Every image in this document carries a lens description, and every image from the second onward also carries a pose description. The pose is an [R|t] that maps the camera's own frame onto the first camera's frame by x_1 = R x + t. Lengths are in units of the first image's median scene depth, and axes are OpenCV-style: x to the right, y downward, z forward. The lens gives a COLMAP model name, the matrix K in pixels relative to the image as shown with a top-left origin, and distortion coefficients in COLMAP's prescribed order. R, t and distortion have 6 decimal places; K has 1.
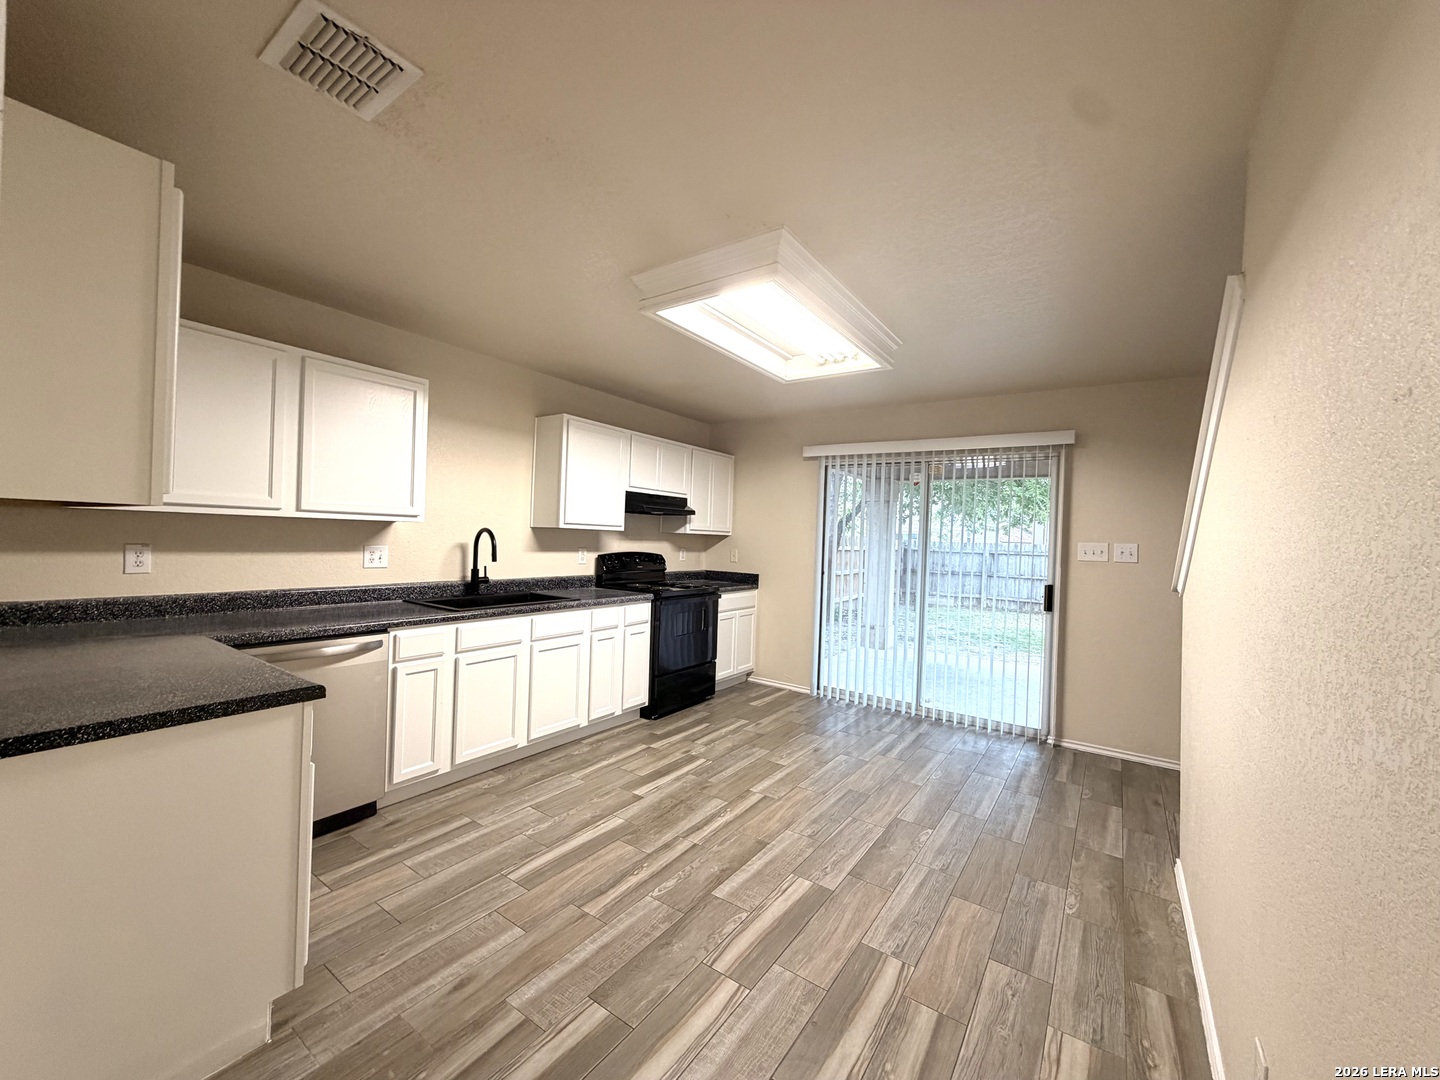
lens RADIAL K [[573.7, 0, 716.0], [0, 573.7, 535.9], [0, 0, 1]] dist [-0.000082, 0.000198]
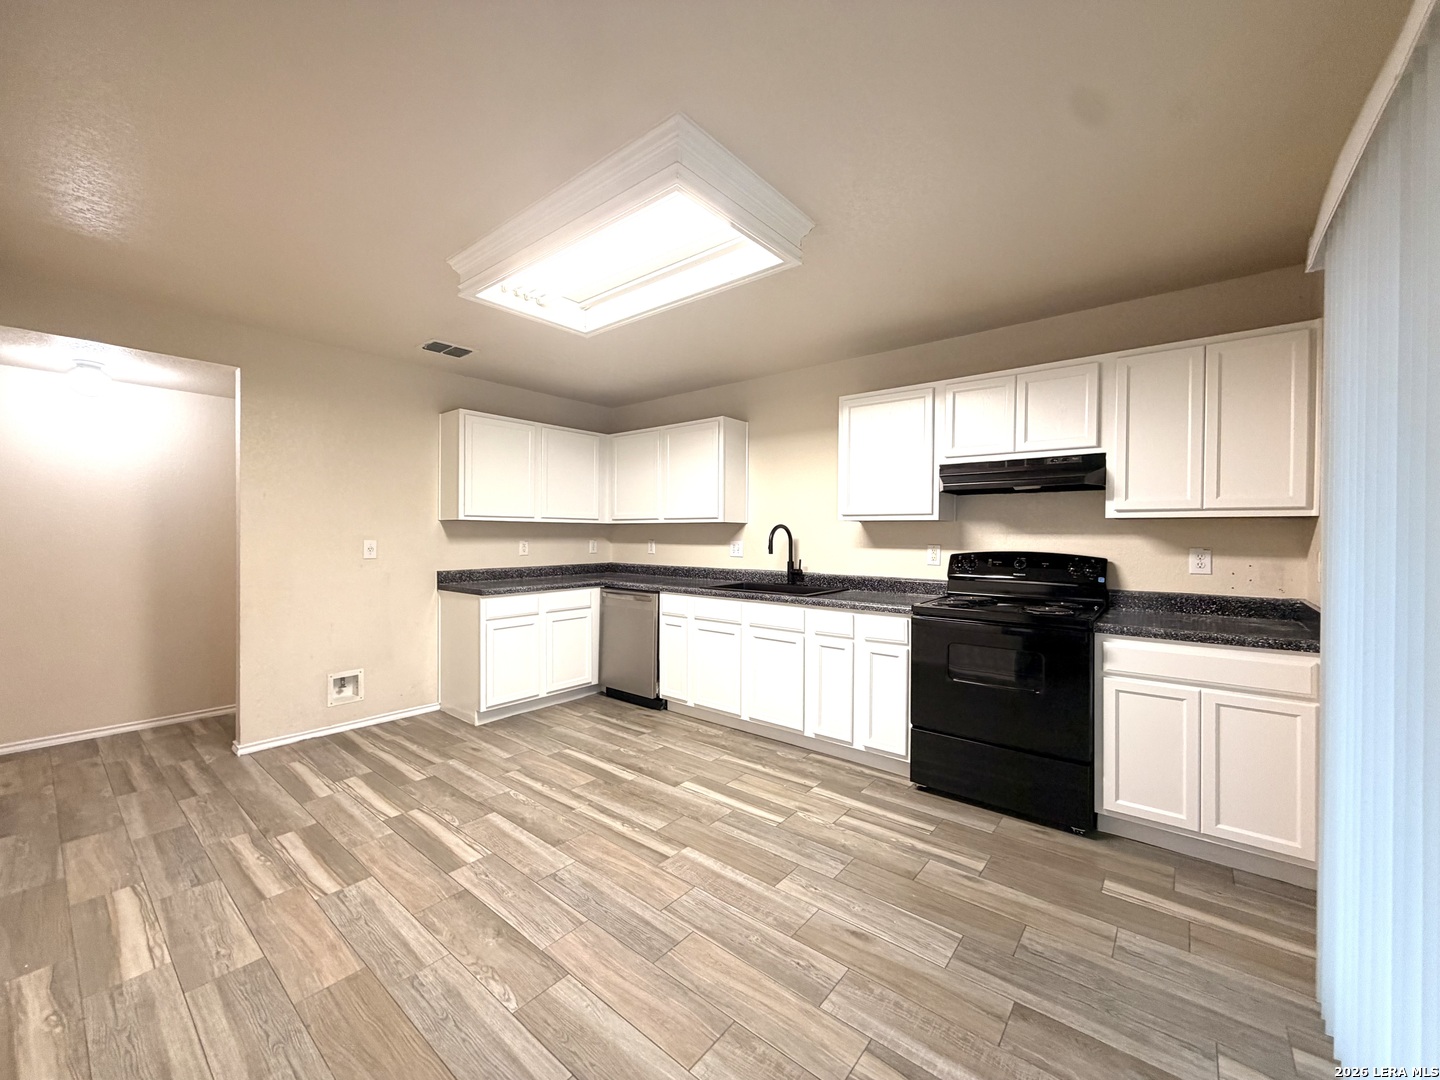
lens RADIAL K [[573.7, 0, 715.9], [0, 573.7, 538.8], [0, 0, 1]] dist [-0.000082, 0.000198]
pose [[-0.079881, -0.028066, -0.996409, 0.940767], [-0.007154, 0.999594, -0.027582, 0.059517], [0.996779, 0.004925, -0.080049, 1.244083]]
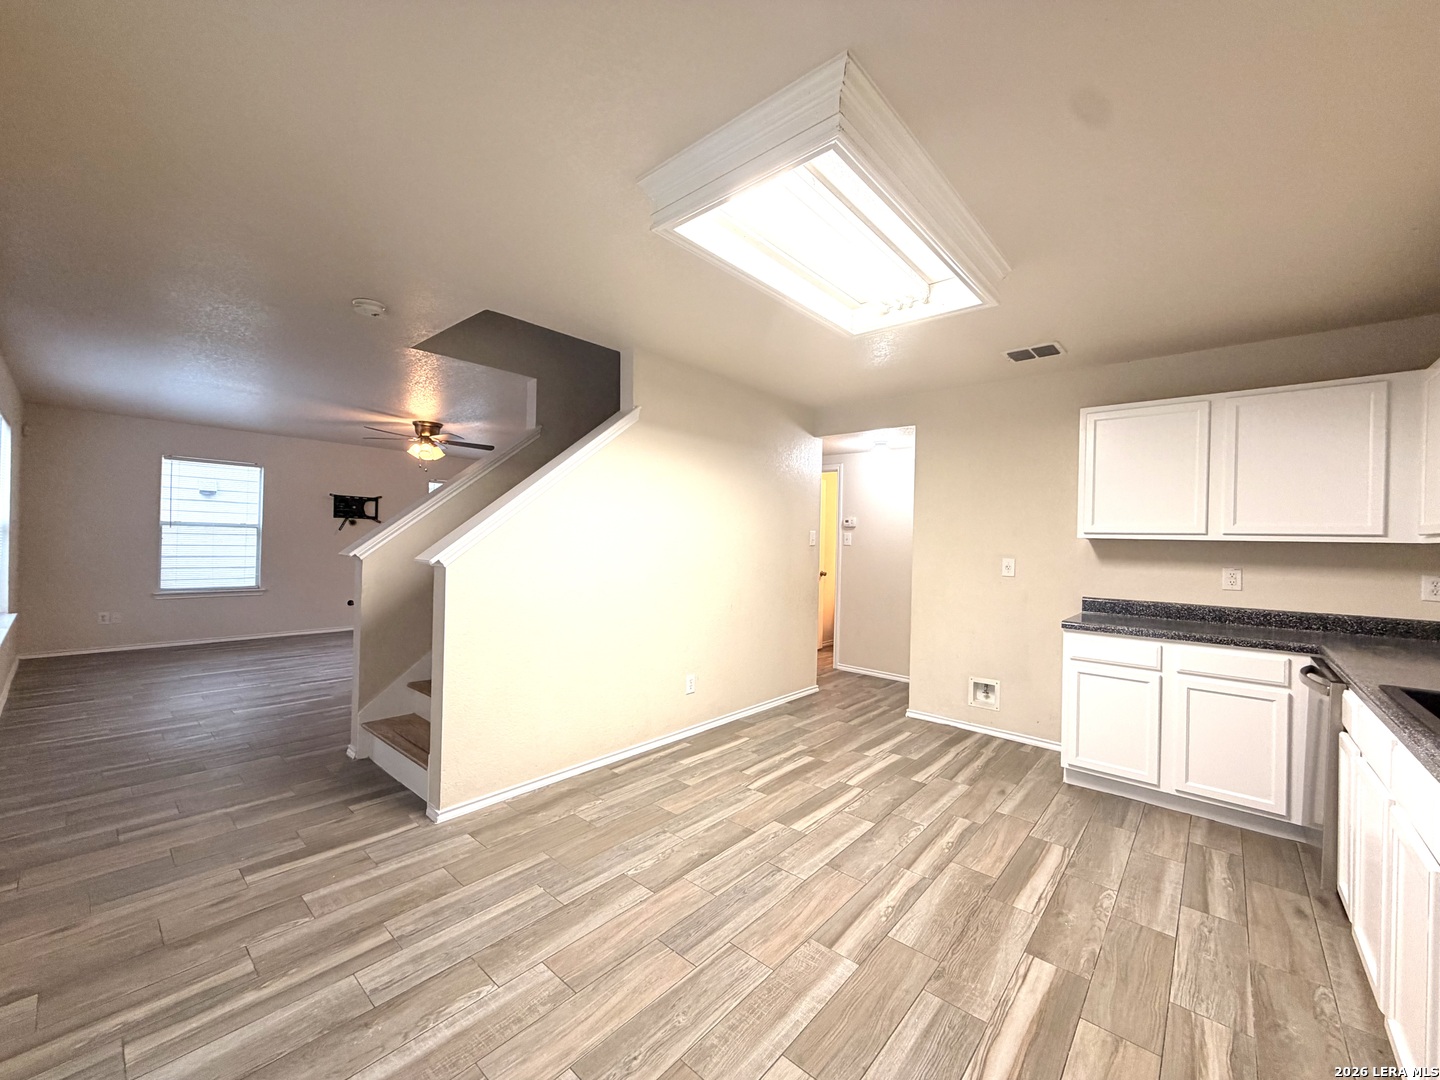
lens RADIAL K [[573.7, 0, 715.2], [0, 573.7, 540.1], [0, 0, 1]] dist [-0.000082, 0.000198]
pose [[-0.991625, -0.058828, 0.114978, 0.182565], [-0.058571, 0.998267, 0.005614, 0.019425], [-0.115109, -0.001167, -0.993352, 1.810042]]
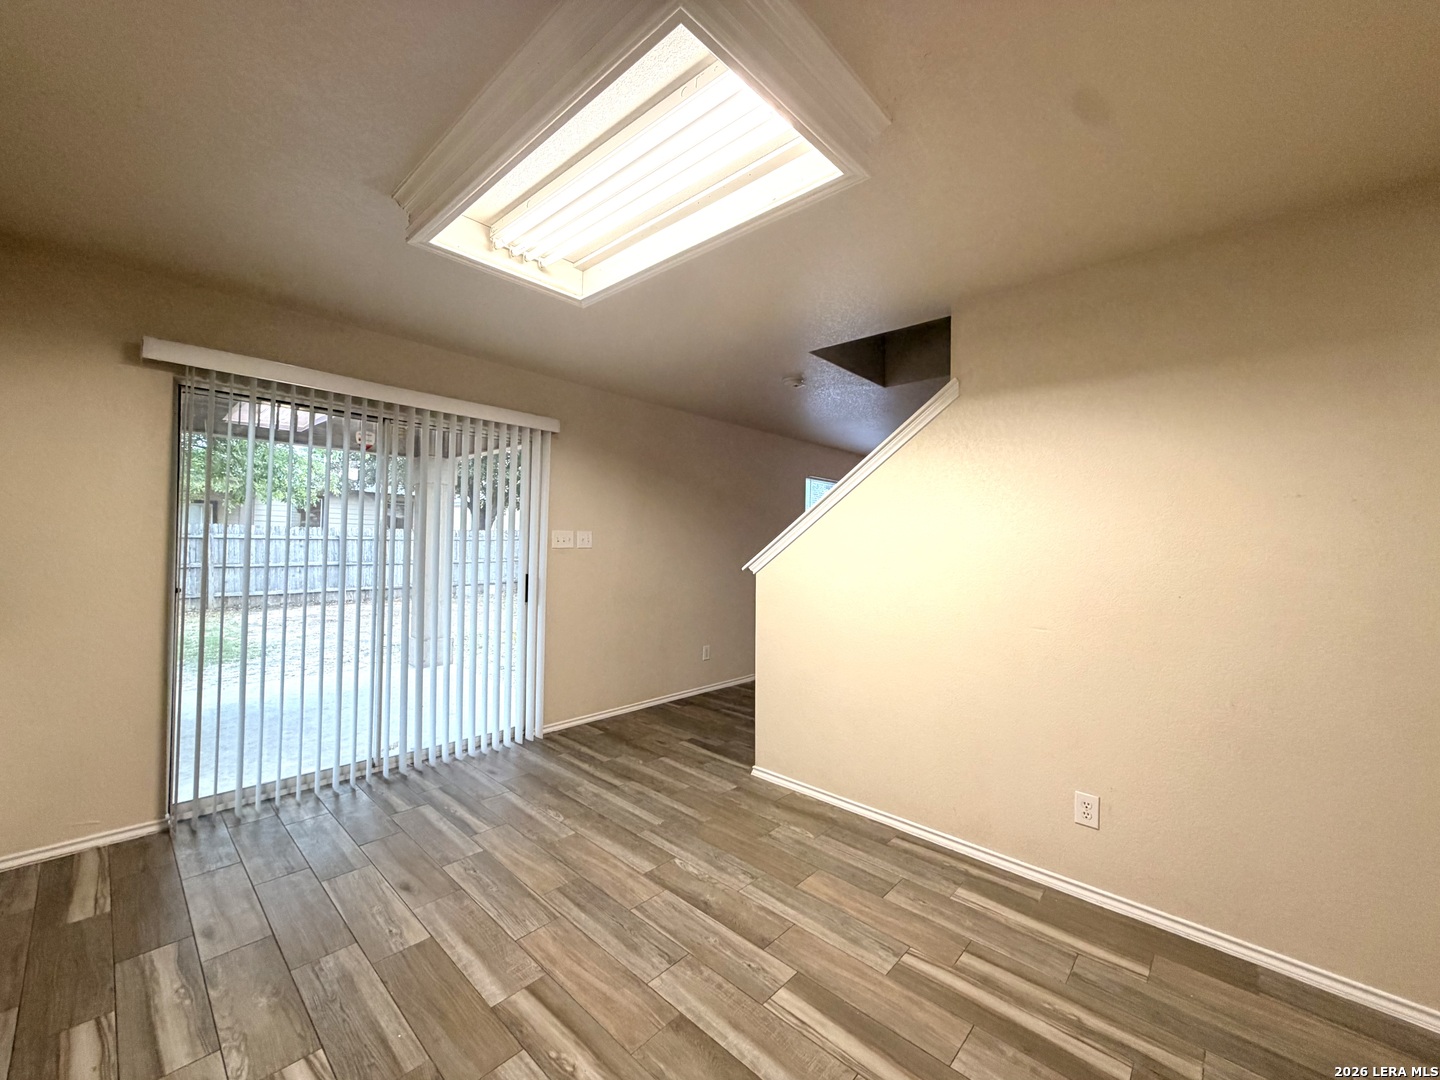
lens RADIAL K [[573.7, 0, 715.8], [0, 573.7, 538.1], [0, 0, 1]] dist [-0.000082, 0.000198]
pose [[0.136948, -0.027043, 0.990209, -0.489311], [-0.018803, 0.999376, 0.029894, -0.015908], [-0.990400, -0.022713, 0.136354, 0.828081]]
